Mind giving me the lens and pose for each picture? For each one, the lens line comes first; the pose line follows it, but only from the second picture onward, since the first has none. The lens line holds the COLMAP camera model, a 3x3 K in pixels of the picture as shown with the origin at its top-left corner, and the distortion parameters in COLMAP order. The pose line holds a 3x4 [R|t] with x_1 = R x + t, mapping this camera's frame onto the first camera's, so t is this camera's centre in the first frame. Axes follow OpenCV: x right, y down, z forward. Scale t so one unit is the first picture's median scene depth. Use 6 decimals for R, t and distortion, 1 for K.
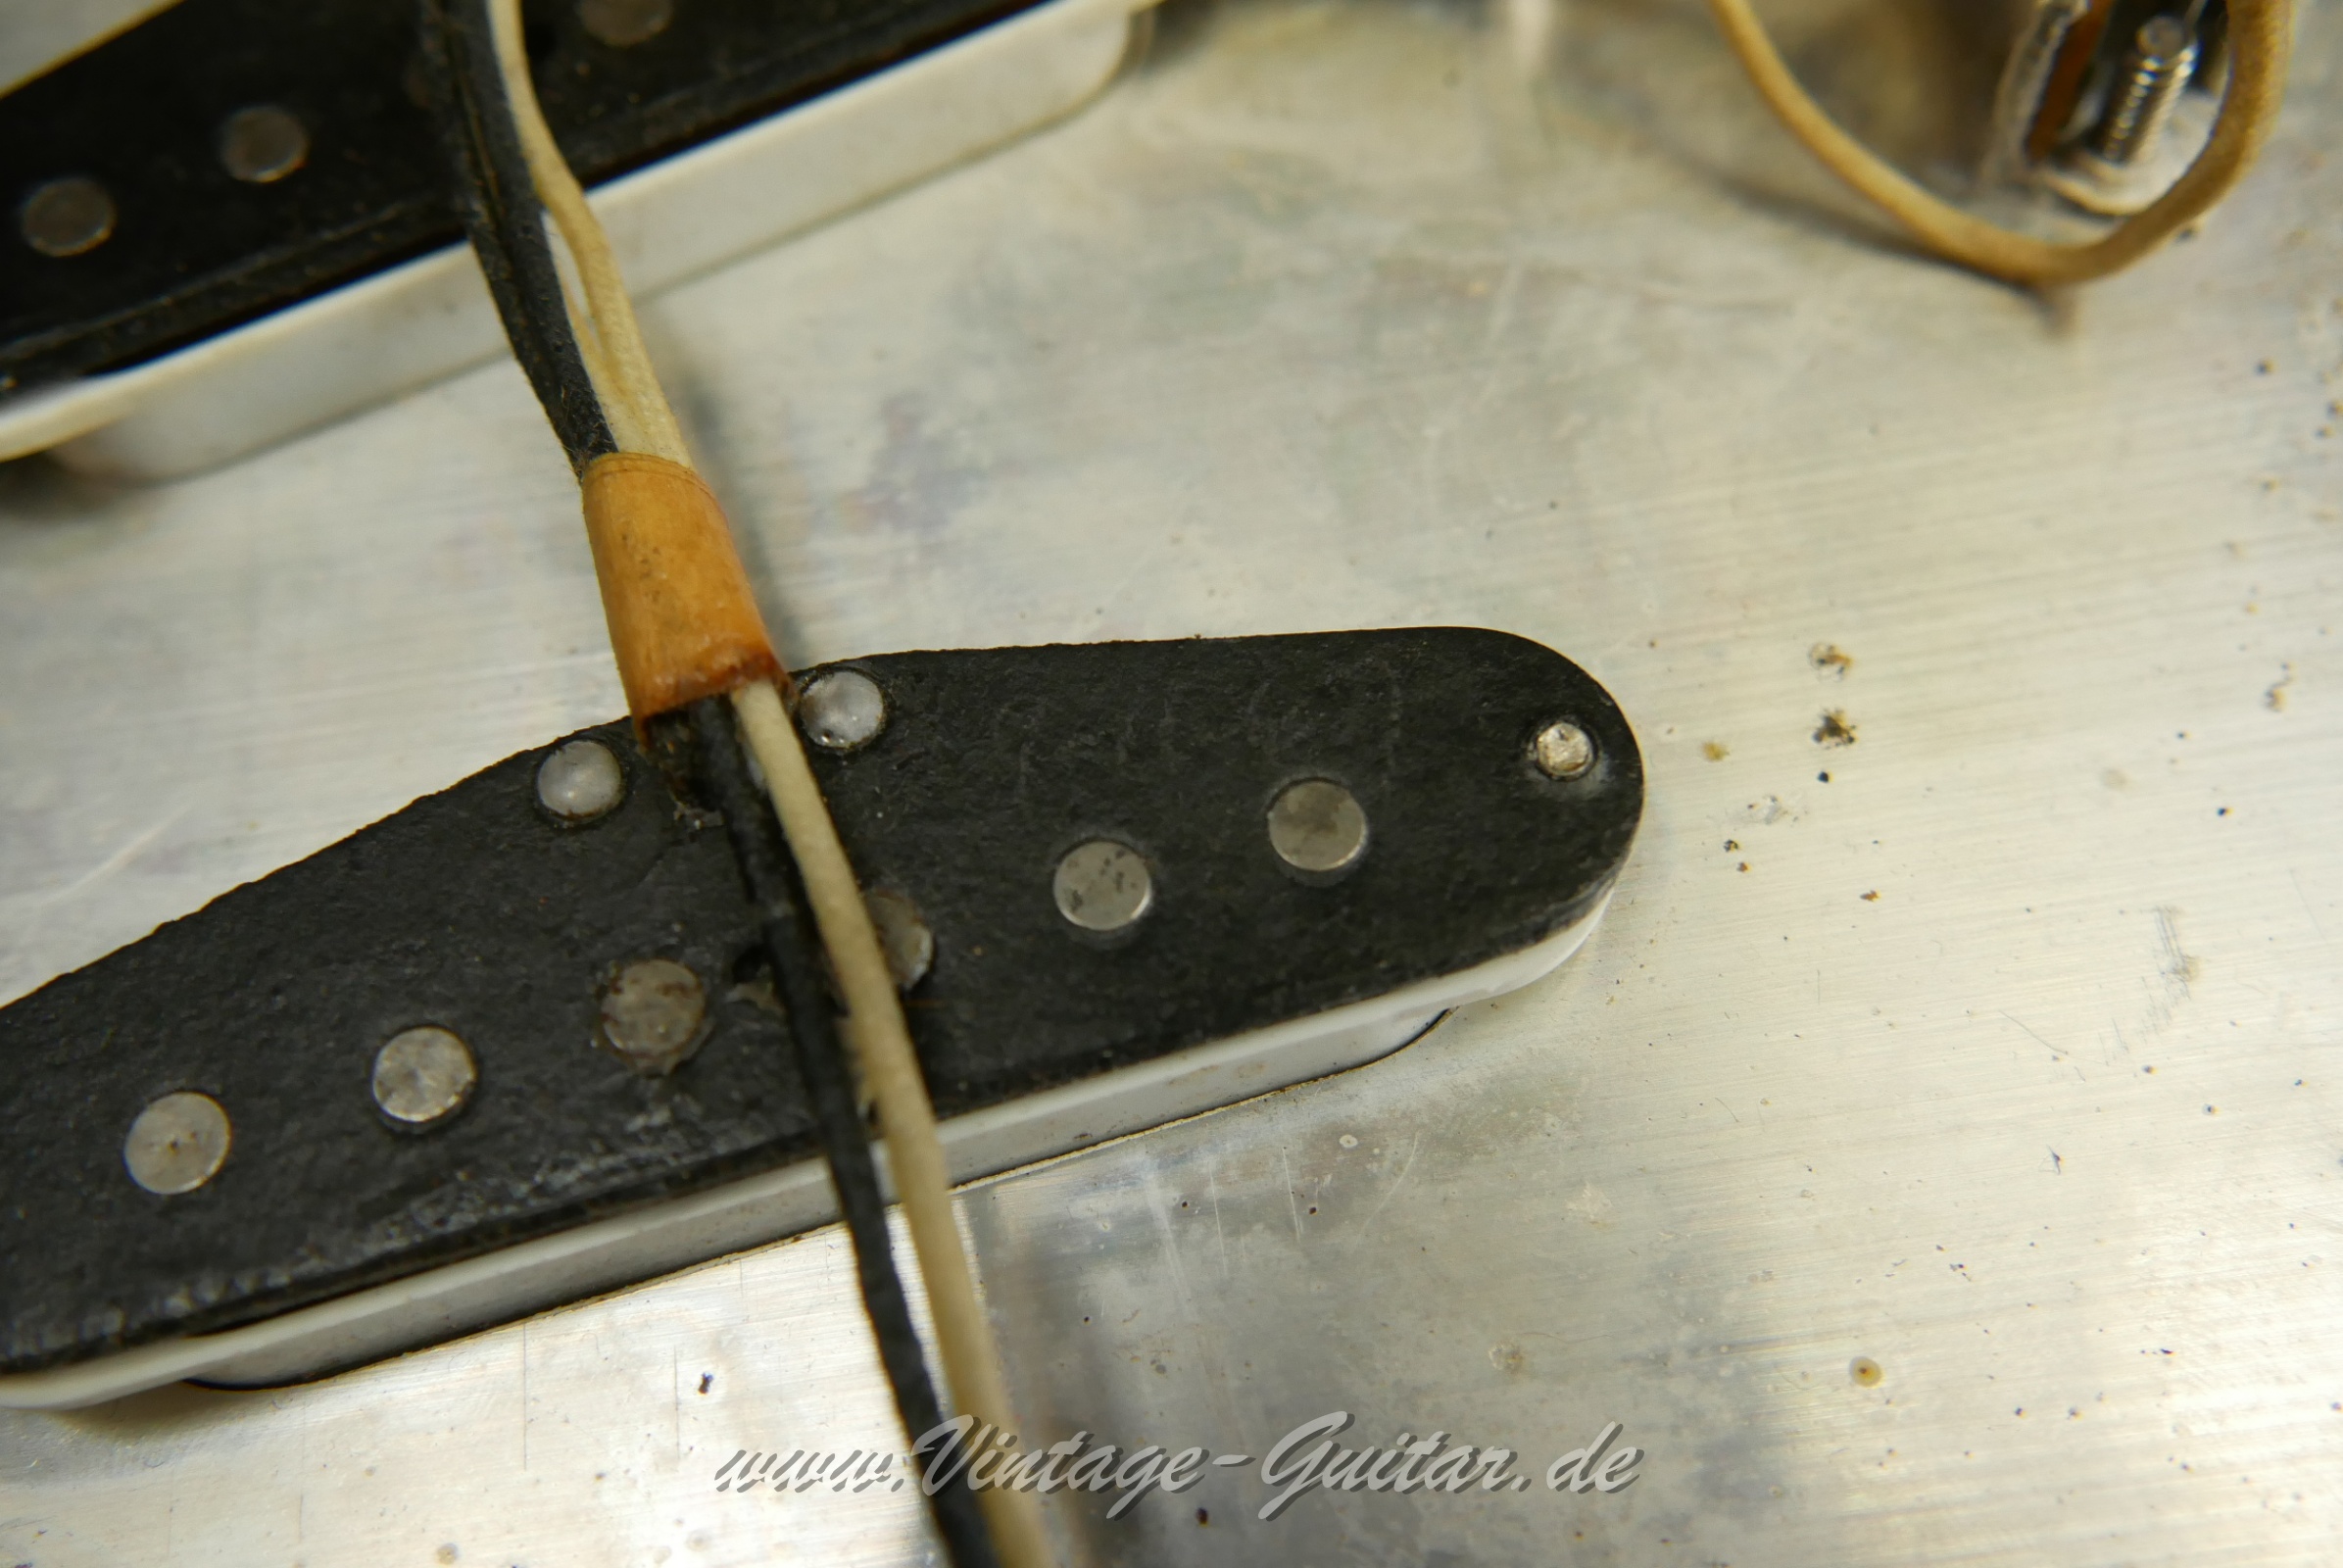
lens RADIAL K [[2200.9, 0, 1171.5], [0, 2200.9, 784.0], [0, 0, 1]] dist [0.011999, 0.519560]
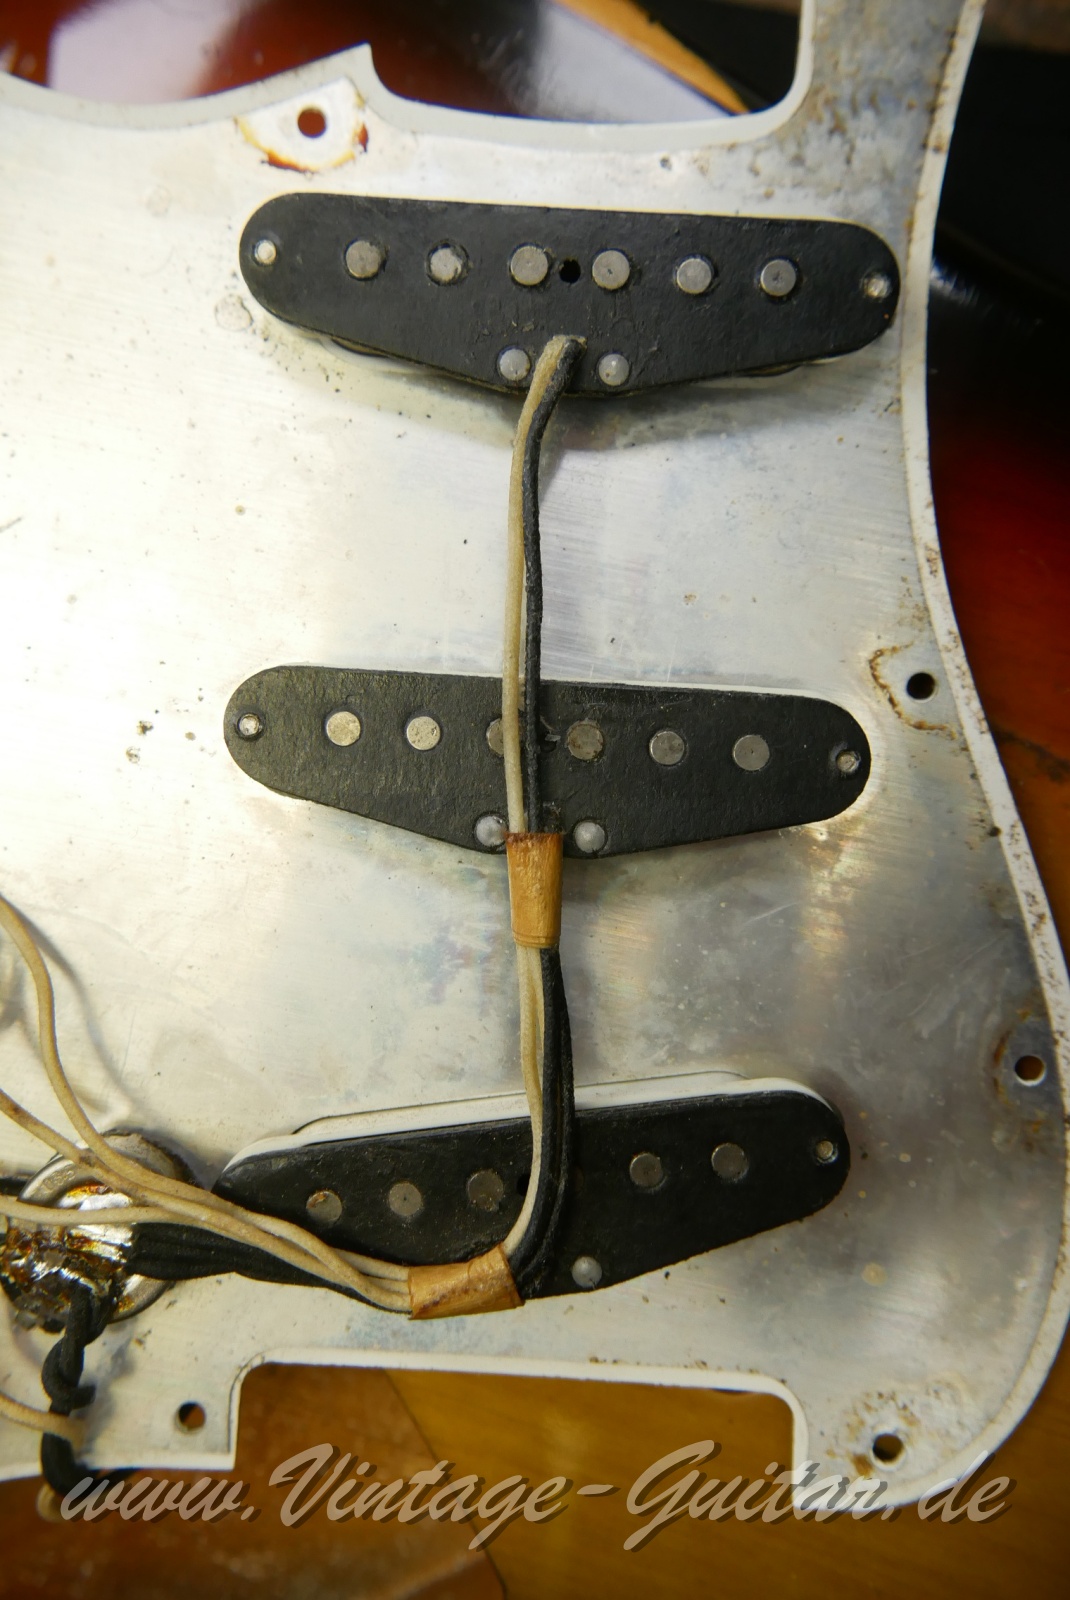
lens RADIAL K [[1502.9, 0, 535.0], [0, 1502.9, 800.0], [0, 0, 1]] dist [0.011999, 0.519560]
pose [[-0.943403, -0.323993, 0.070845, -0.315844], [0.323204, -0.850263, 0.415442, -0.740206], [-0.074364, 0.414826, 0.906857, -0.675307]]
